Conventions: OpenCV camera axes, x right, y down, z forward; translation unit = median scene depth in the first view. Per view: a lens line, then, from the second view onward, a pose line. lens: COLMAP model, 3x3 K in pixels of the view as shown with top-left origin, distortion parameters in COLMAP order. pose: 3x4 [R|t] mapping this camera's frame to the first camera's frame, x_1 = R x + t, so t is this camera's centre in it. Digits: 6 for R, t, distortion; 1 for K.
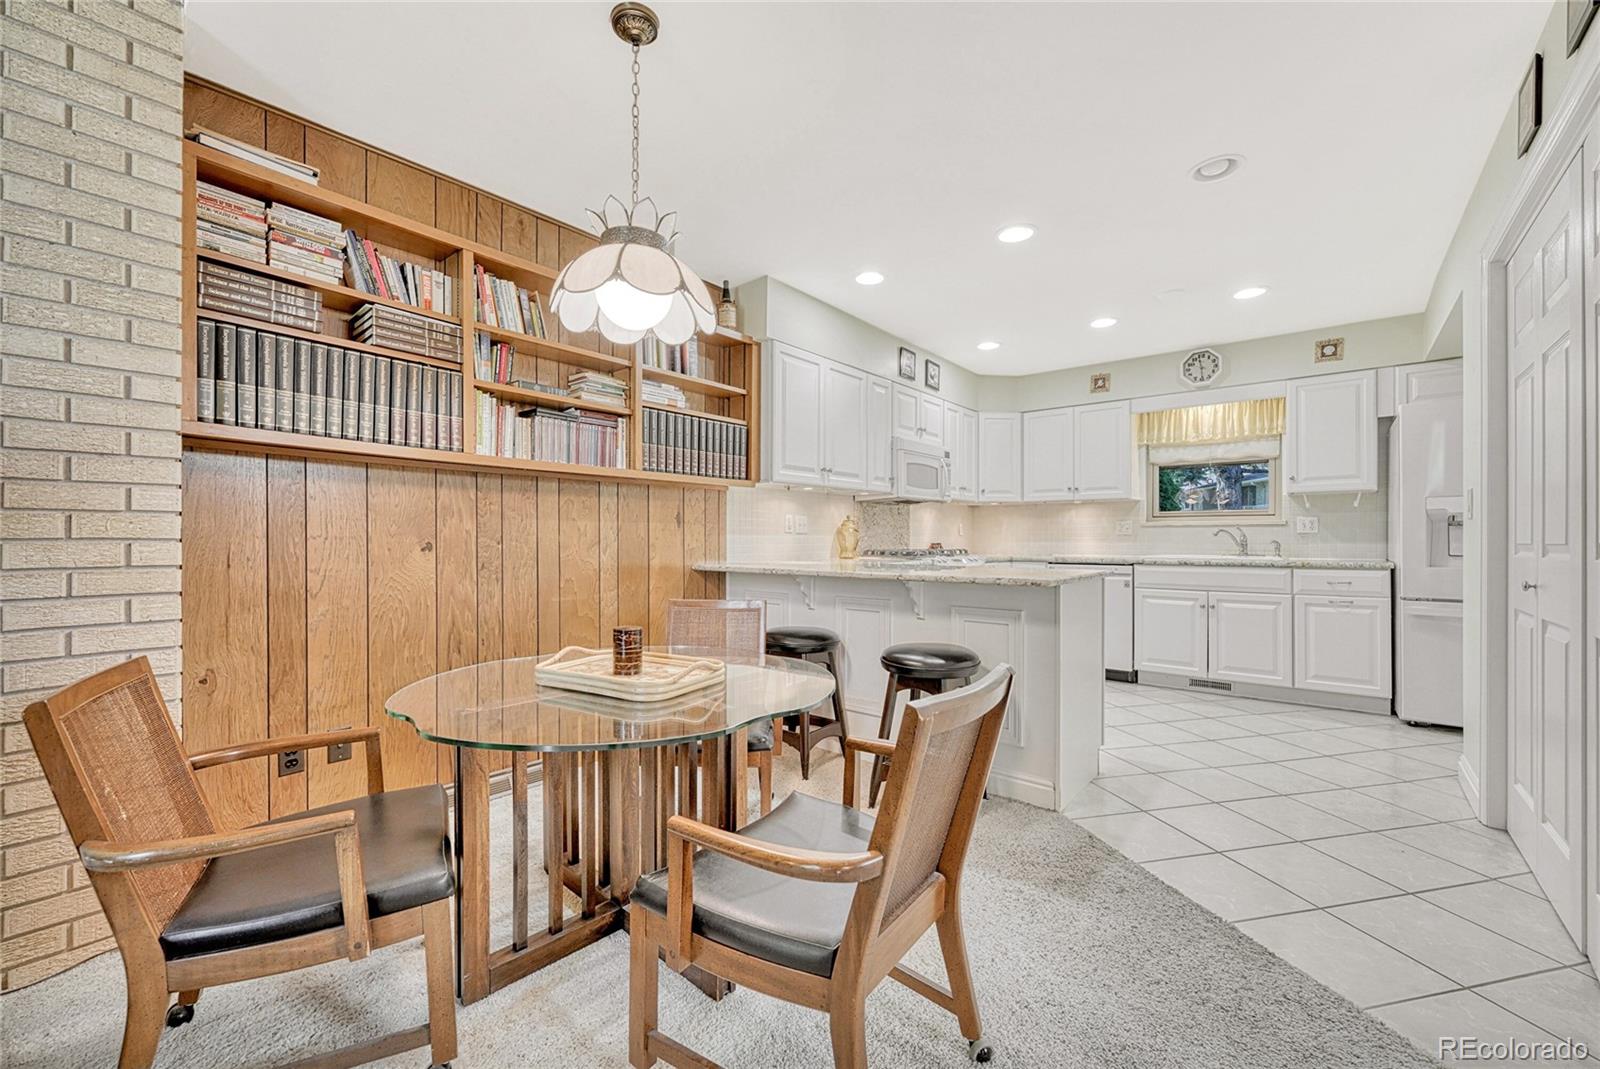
lens RADIAL K [[655.2, 0, 800.0], [0, 655.2, 534.5], [0, 0, 1]] dist [-0.002540, -0.000530]
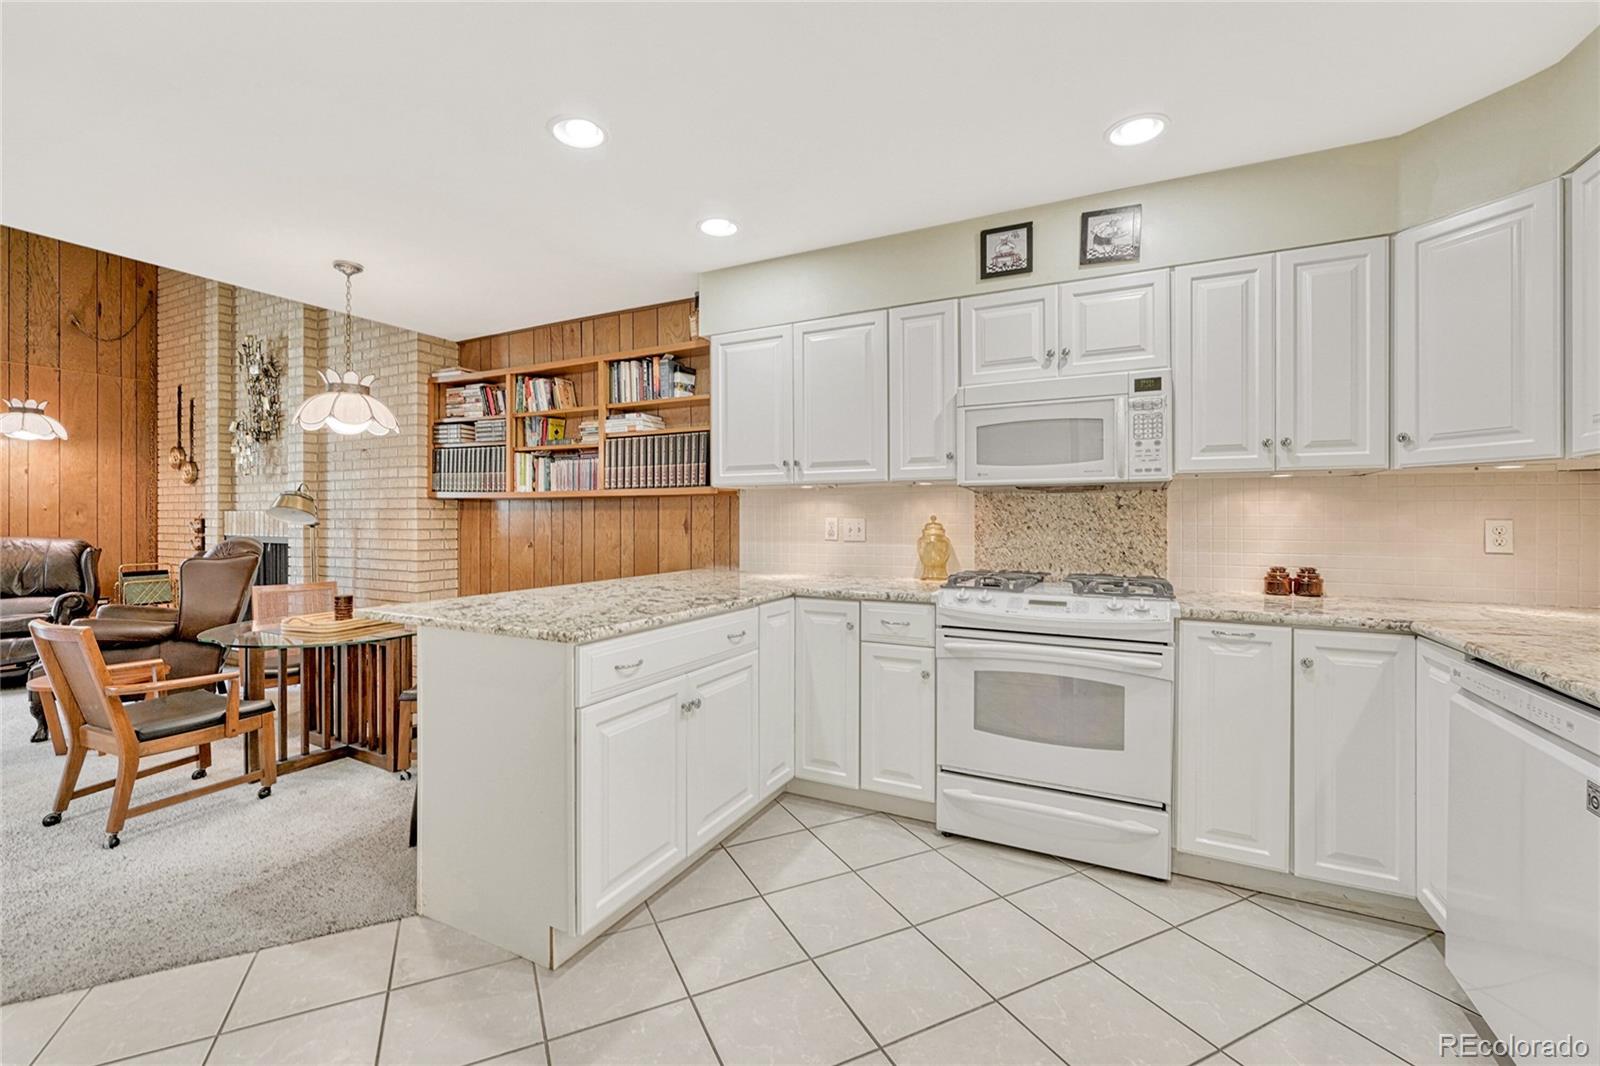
lens RADIAL K [[663.6, 0, 797.8], [0, 663.6, 516.2], [0, 0, 1]] dist [0.000029, 0.000095]
pose [[0.222088, -0.001057, -0.975026, 0.780979], [0.006397, 0.999979, 0.000373, -0.032435], [0.975006, -0.006320, 0.222090, 0.776316]]
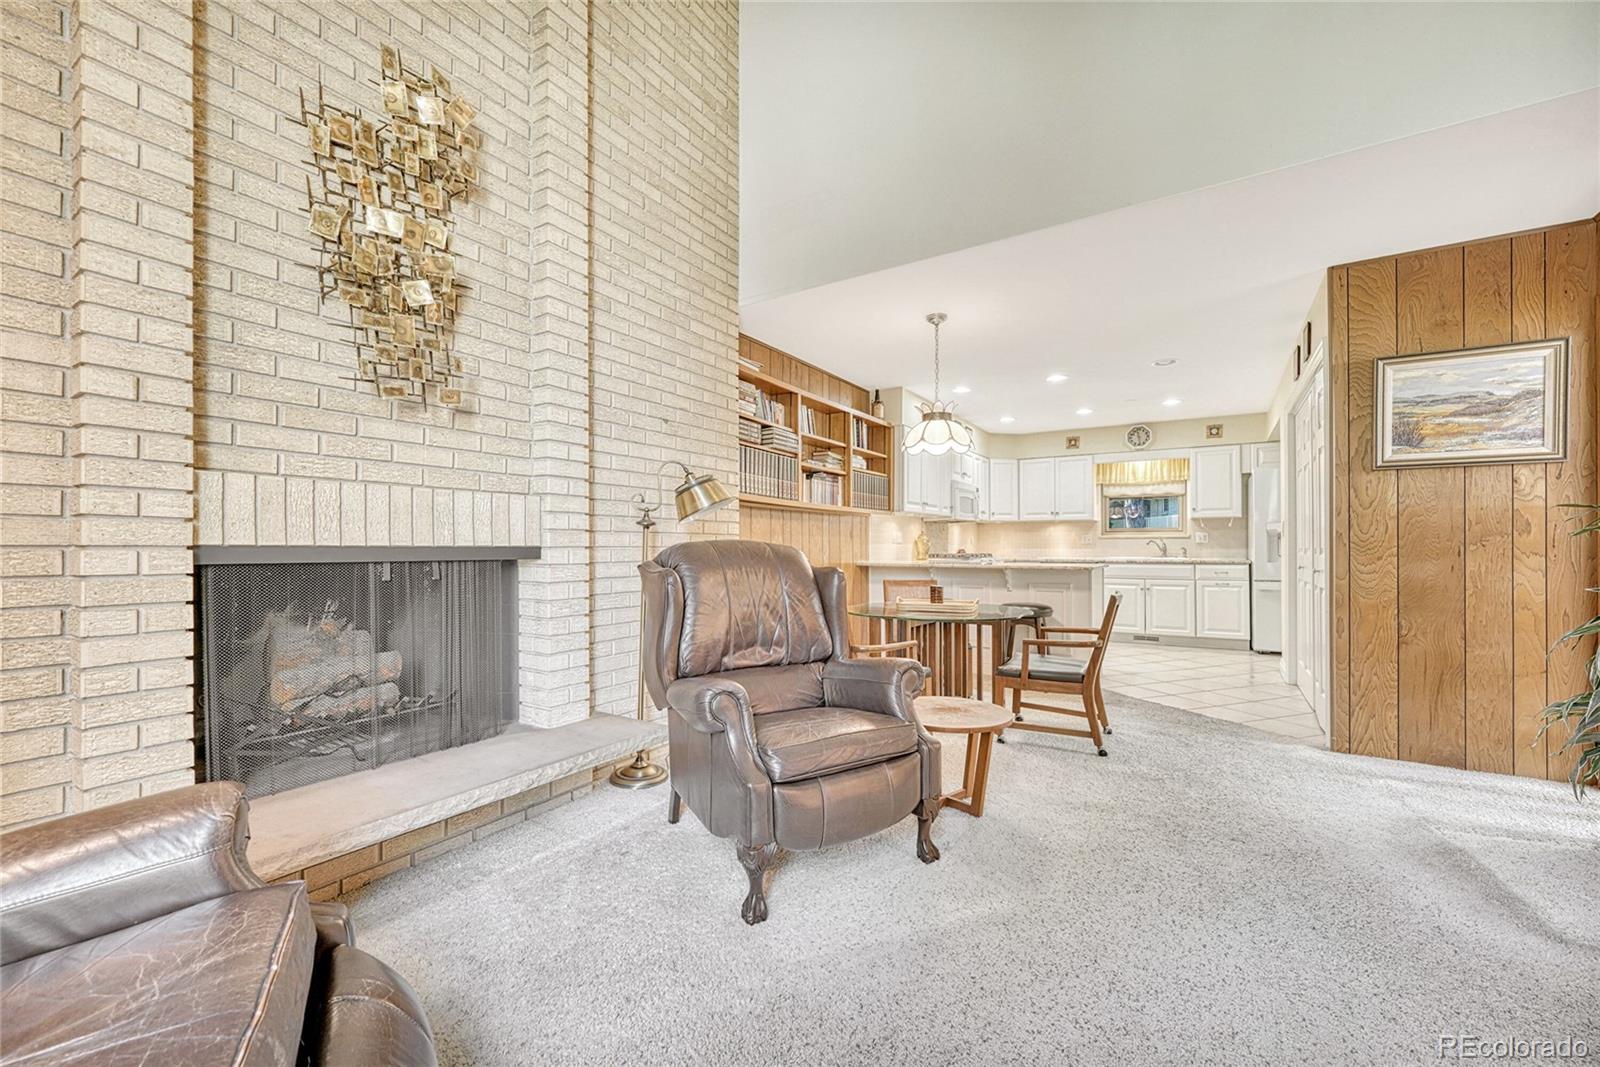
lens RADIAL K [[640.4, 0, 799.9], [0, 640.4, 536.5], [0, 0, 1]] dist [0.000513, 0.000038]
pose [[0.993238, 0.001370, 0.116089, -0.412215], [-0.000355, 0.999962, -0.008759, -0.003827], [-0.116097, 0.008658, 0.993200, -0.475550]]
